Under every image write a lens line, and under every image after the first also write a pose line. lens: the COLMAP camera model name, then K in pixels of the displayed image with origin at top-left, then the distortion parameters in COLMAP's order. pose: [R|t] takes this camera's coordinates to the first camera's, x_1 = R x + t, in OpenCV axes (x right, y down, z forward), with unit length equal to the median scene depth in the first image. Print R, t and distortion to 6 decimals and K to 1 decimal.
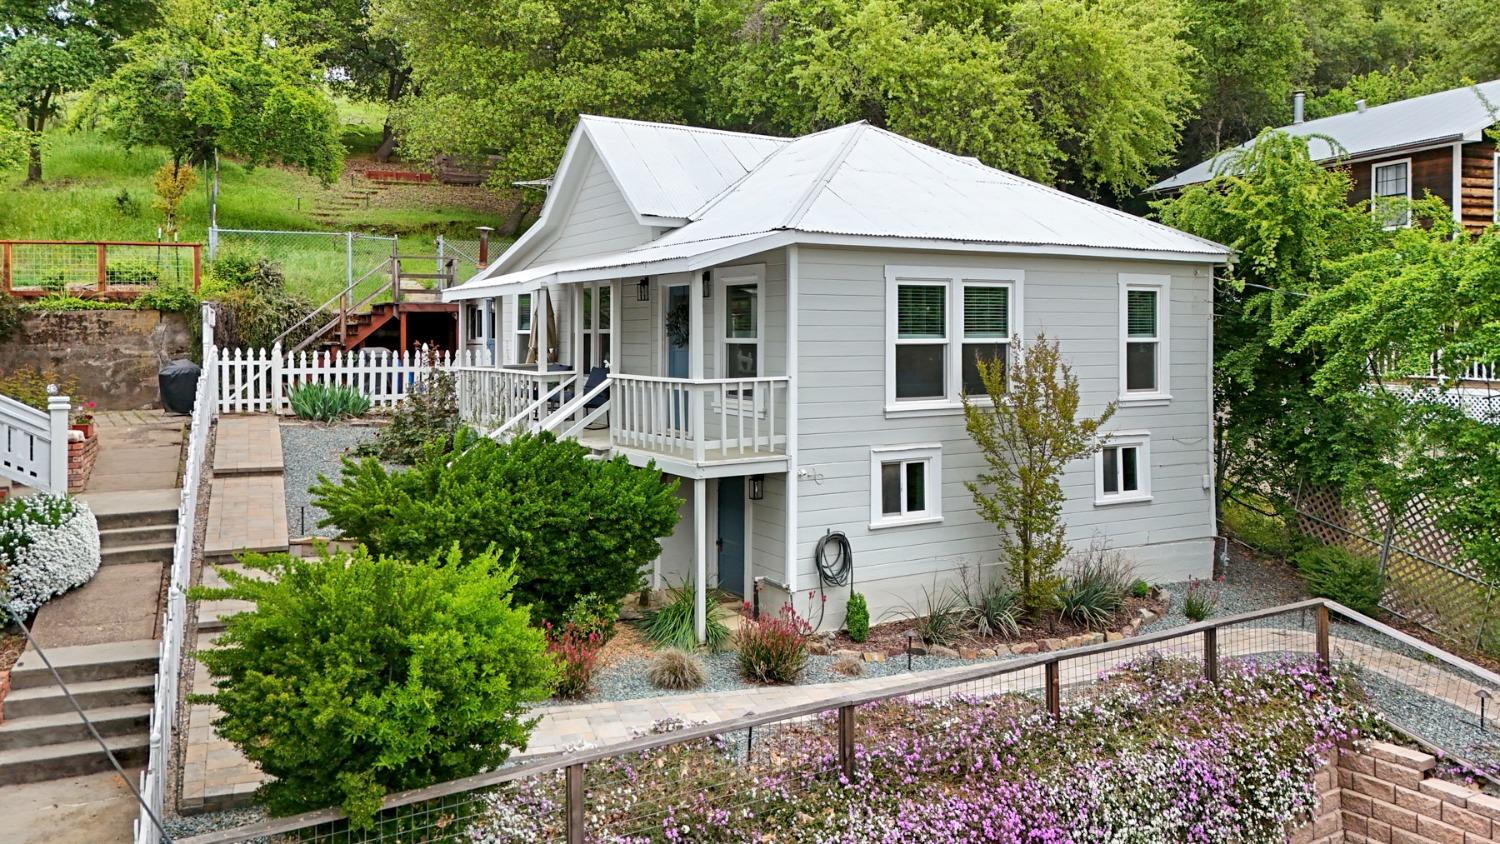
lens RADIAL K [[1123.5, 0, 748.0], [0, 1123.5, 339.2], [0, 0, 1]] dist [0.096960, -0.141717]
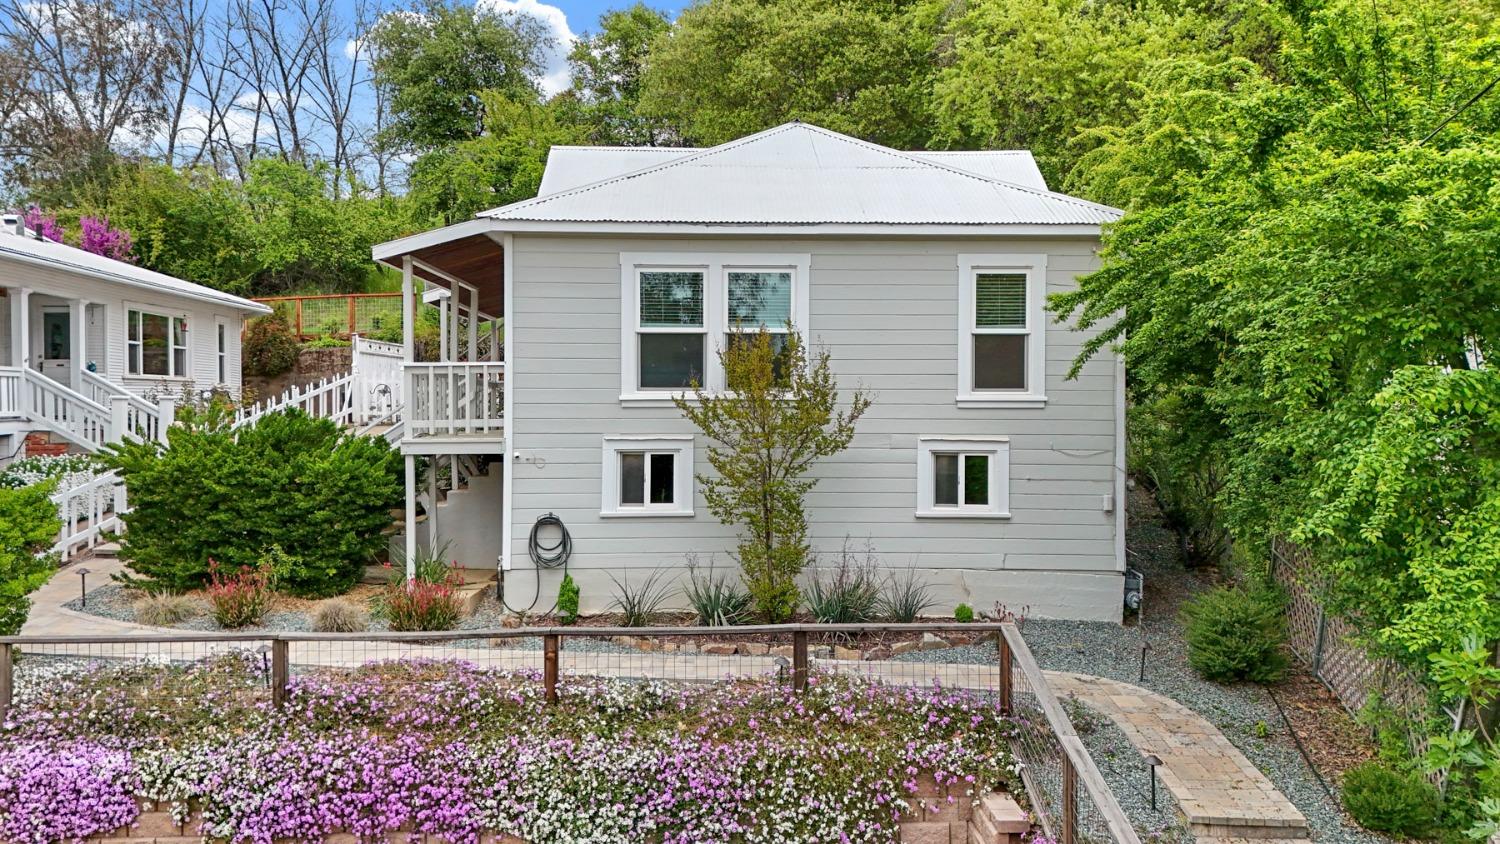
lens RADIAL K [[1096.4, 0, 752.4], [0, 1096.4, 419.1], [0, 0, 1]] dist [0.073752, -0.061041]
pose [[0.875812, 0.006289, -0.482611, 0.670719], [-0.004660, 0.999979, 0.004574, 0.073609], [0.482629, -0.001757, 0.875823, 0.202850]]
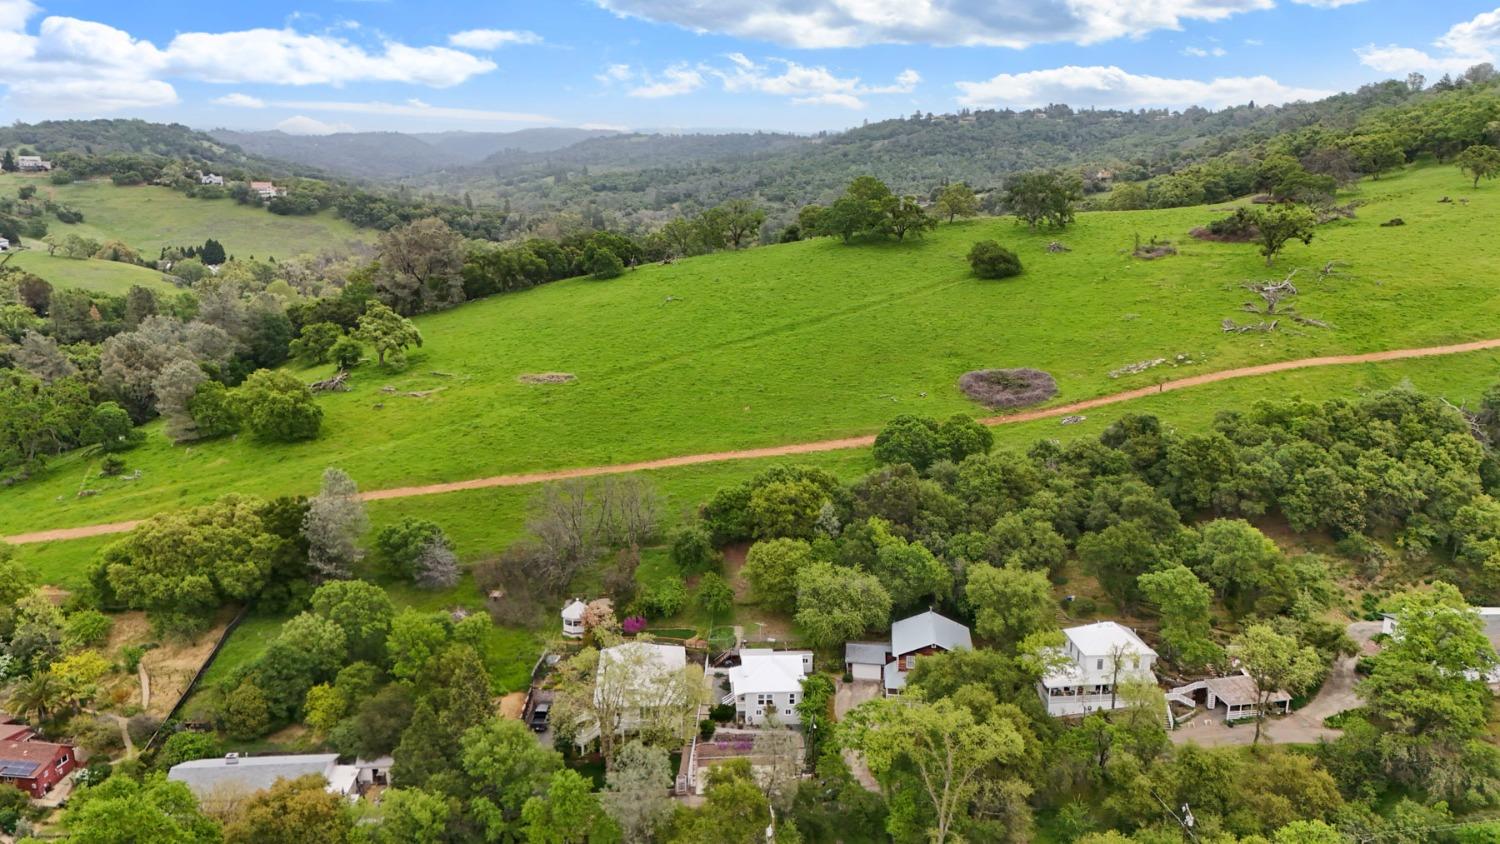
lens RADIAL K [[1096.7, 0, 752.9], [0, 1096.7, 421.4], [0, 0, 1]] dist [0.112375, -0.131350]
pose [[0.888116, 0.105215, -0.447414, 4.366162], [-0.009459, 0.977424, 0.211077, -4.646732], [0.459522, -0.183229, 0.869061, -7.405168]]
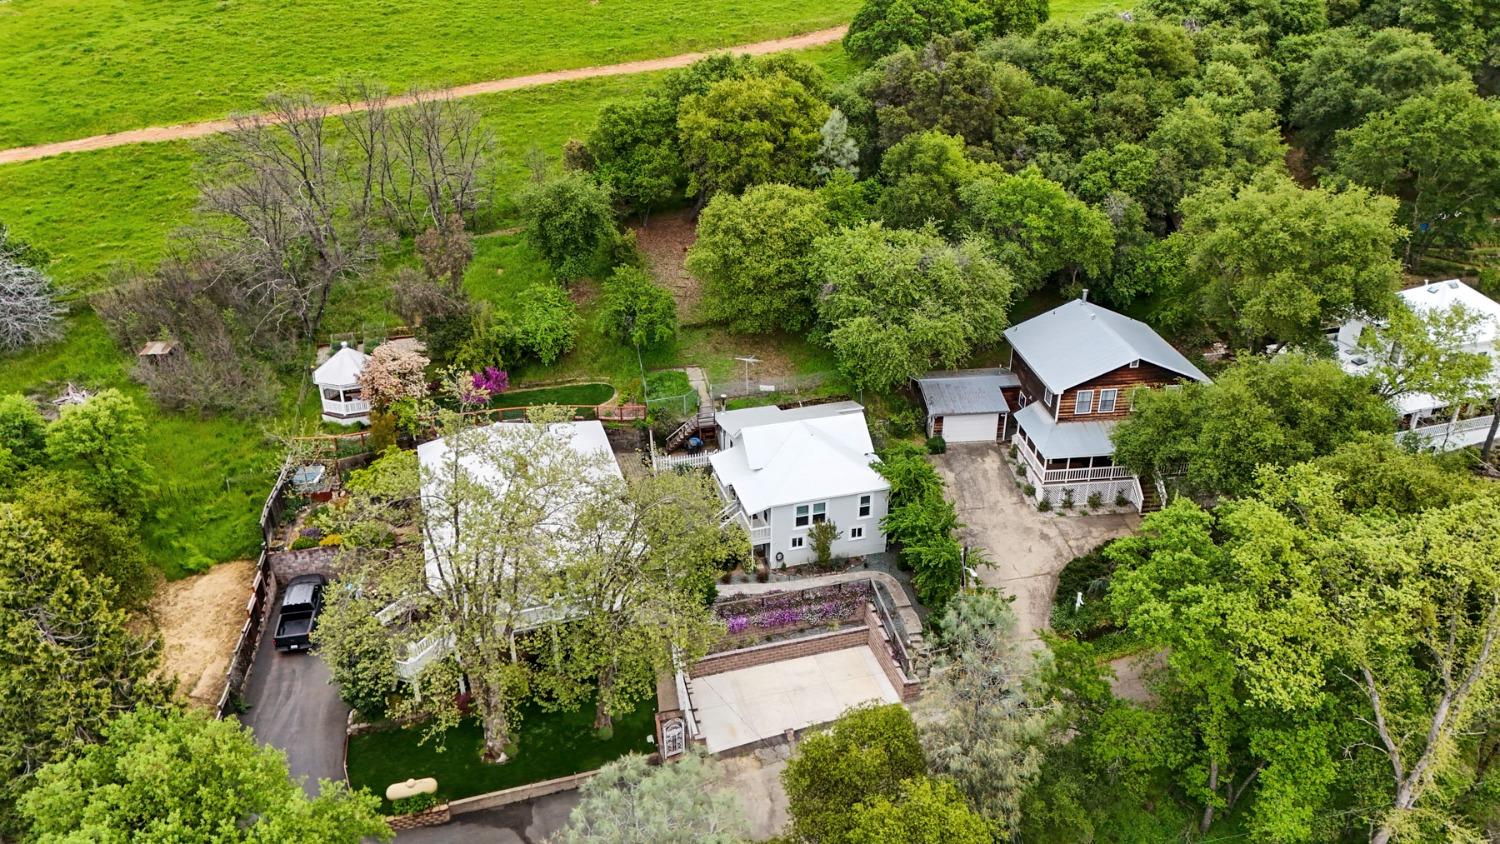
lens RADIAL K [[1096.7, 0, 752.9], [0, 1096.7, 421.4], [0, 0, 1]] dist [0.112375, -0.131350]
pose [[0.968241, 0.105751, -0.226551, 0.963003], [0.003417, 0.900459, 0.434927, -2.384202], [0.249994, -0.421888, 0.871501, -2.943406]]
